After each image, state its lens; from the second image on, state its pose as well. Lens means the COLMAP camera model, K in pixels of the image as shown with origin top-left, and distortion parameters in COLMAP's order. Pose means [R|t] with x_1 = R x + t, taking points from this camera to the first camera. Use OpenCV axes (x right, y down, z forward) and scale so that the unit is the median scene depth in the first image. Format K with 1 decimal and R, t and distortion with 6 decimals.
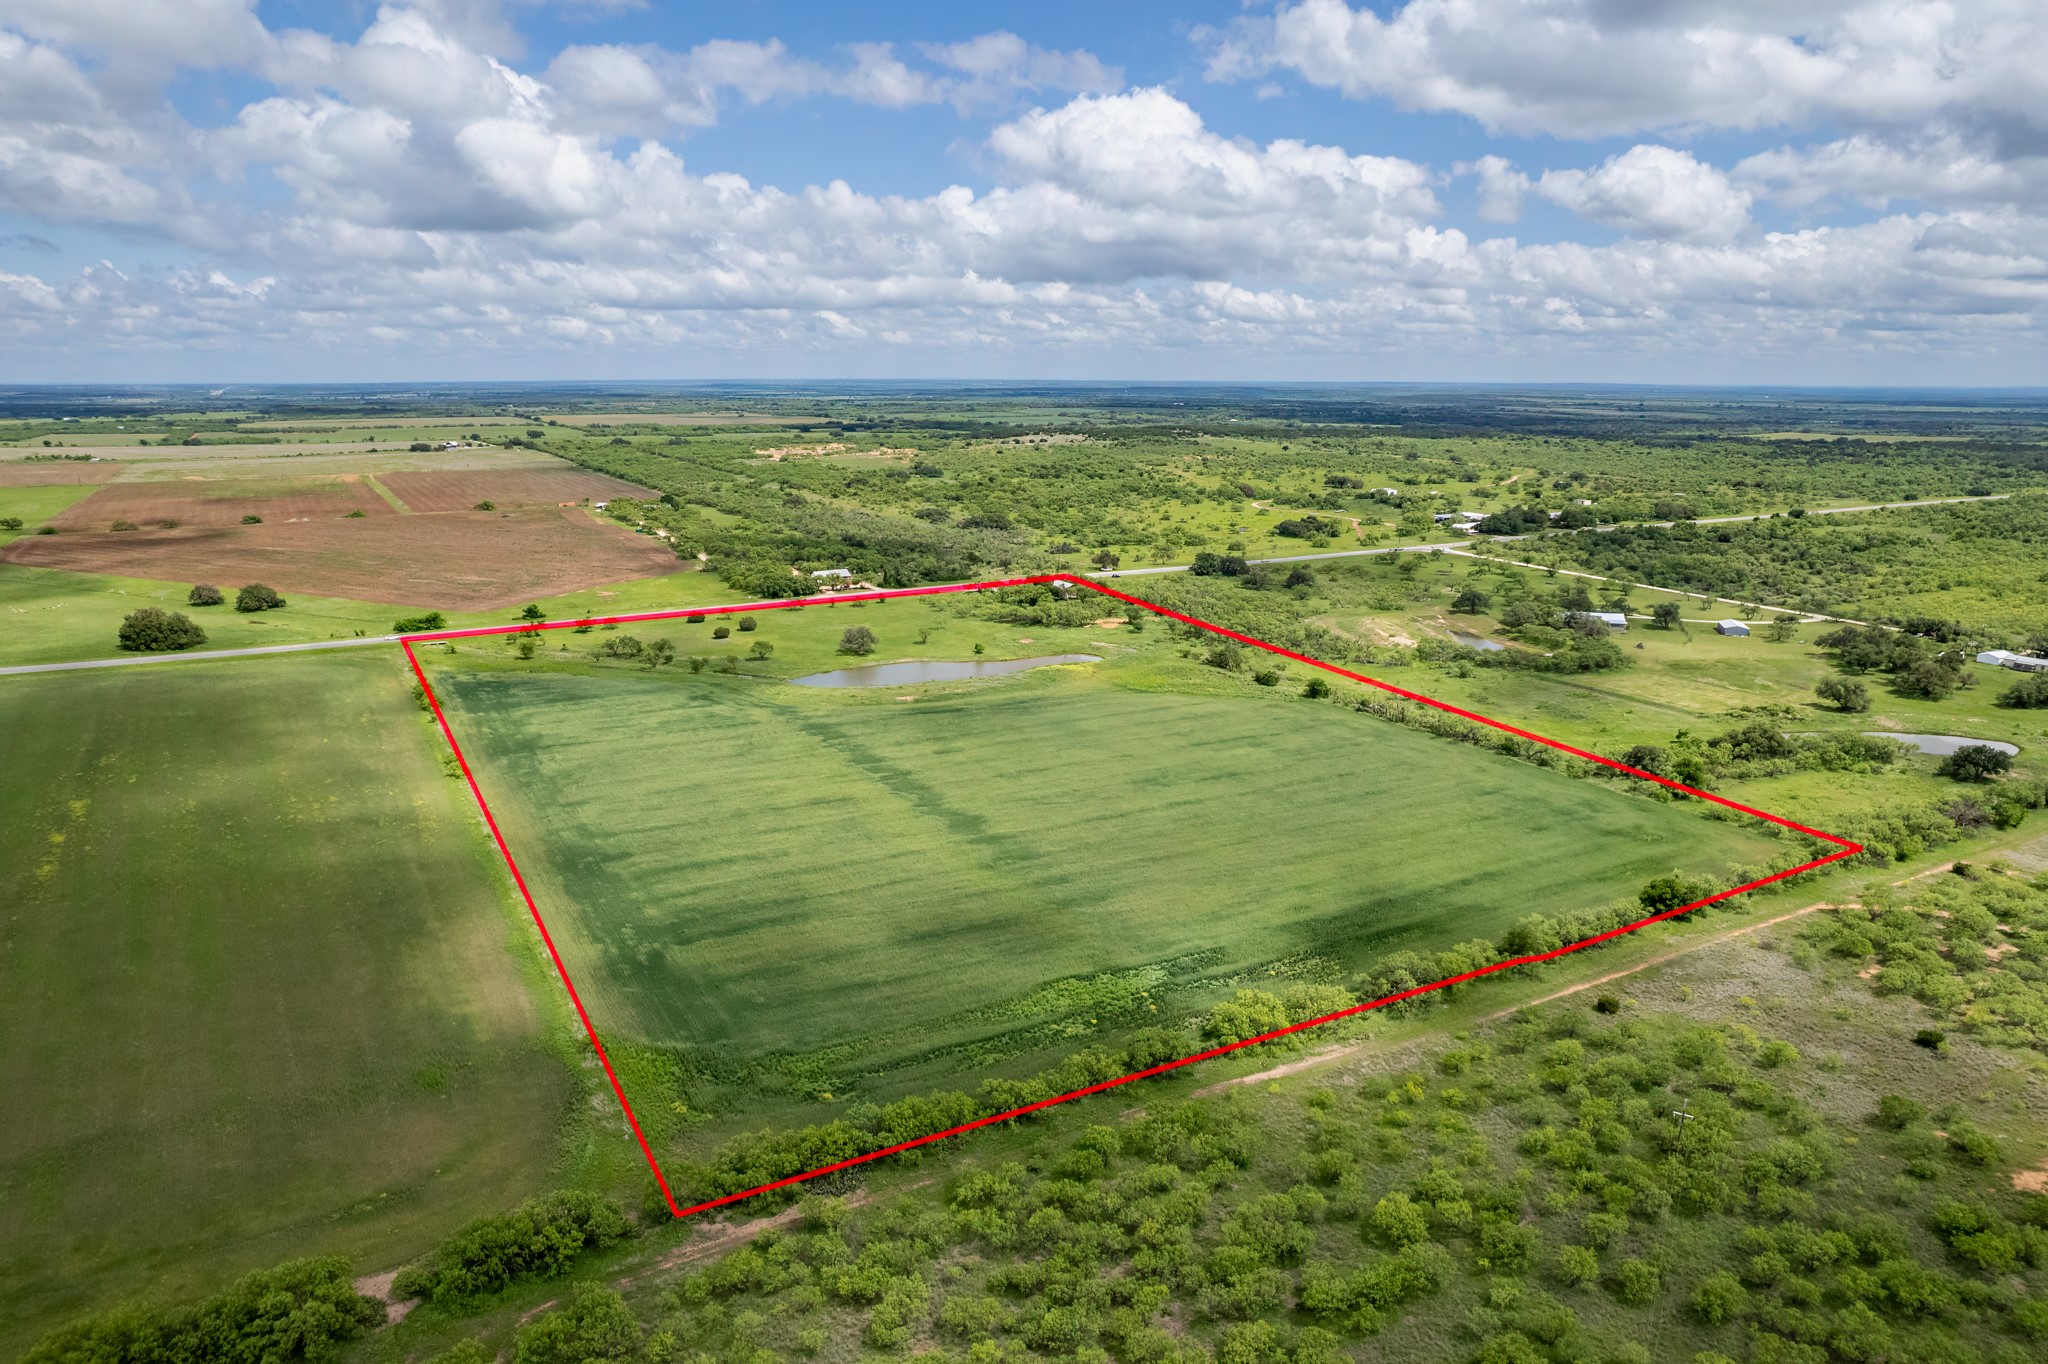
lens RADIAL K [[1339.3, 0, 1028.0], [0, 1339.3, 703.2], [0, 0, 1]] dist [-0.075725, 0.064008]
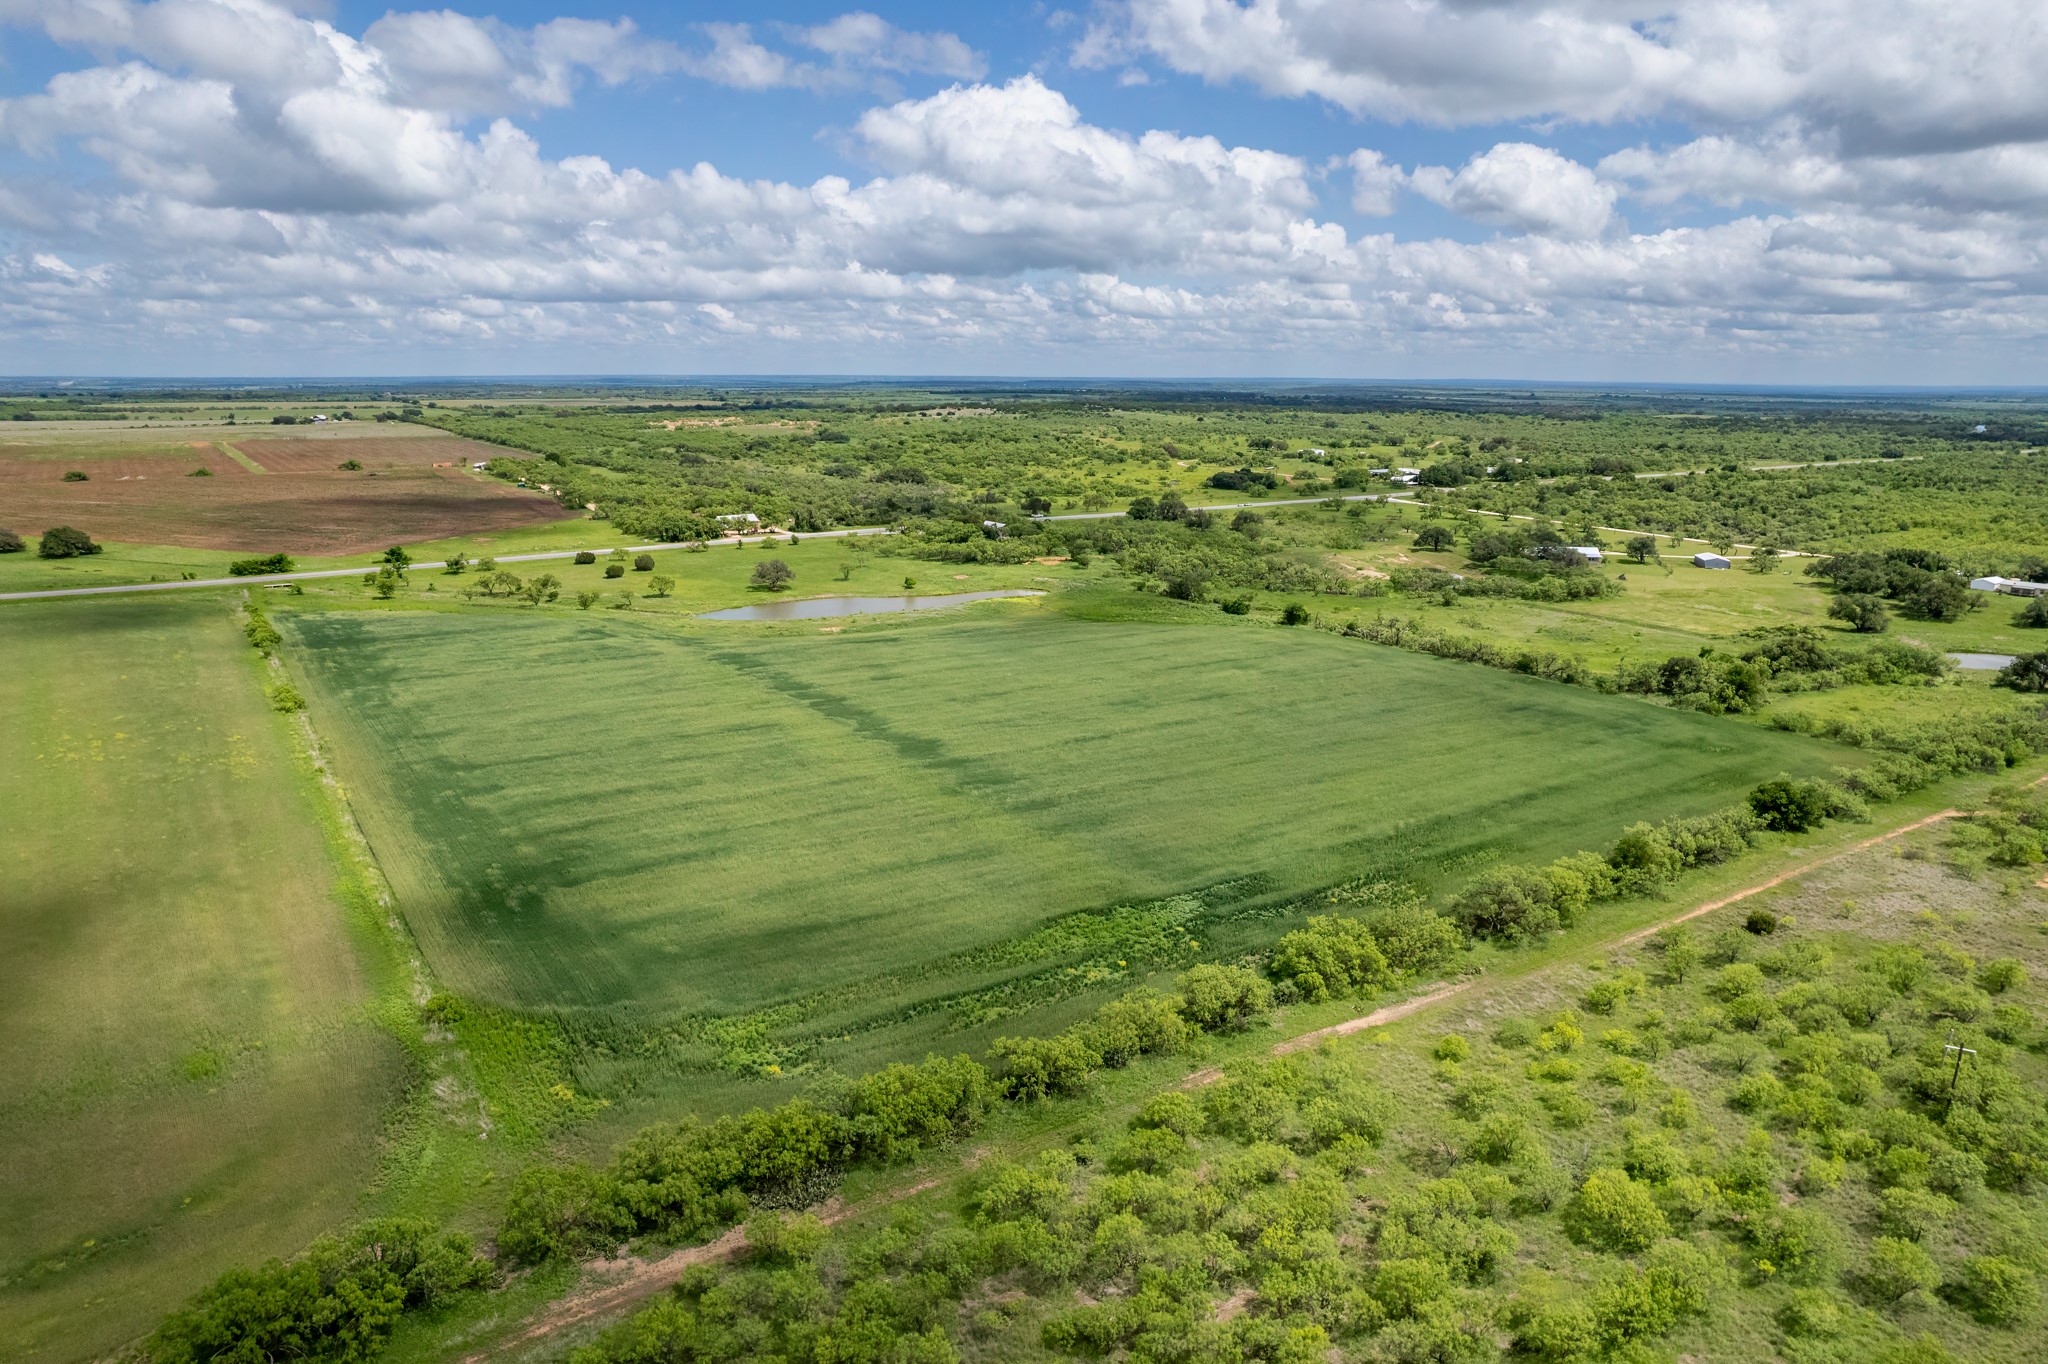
lens RADIAL K [[1339.3, 0, 1028.0], [0, 1339.3, 703.2], [0, 0, 1]] dist [-0.075725, 0.064008]
pose [[0.997112, -0.015928, 0.074263, -0.043272], [0.015875, 0.999873, 0.001304, 0.067051], [-0.074274, -0.000121, 0.997238, 0.186519]]
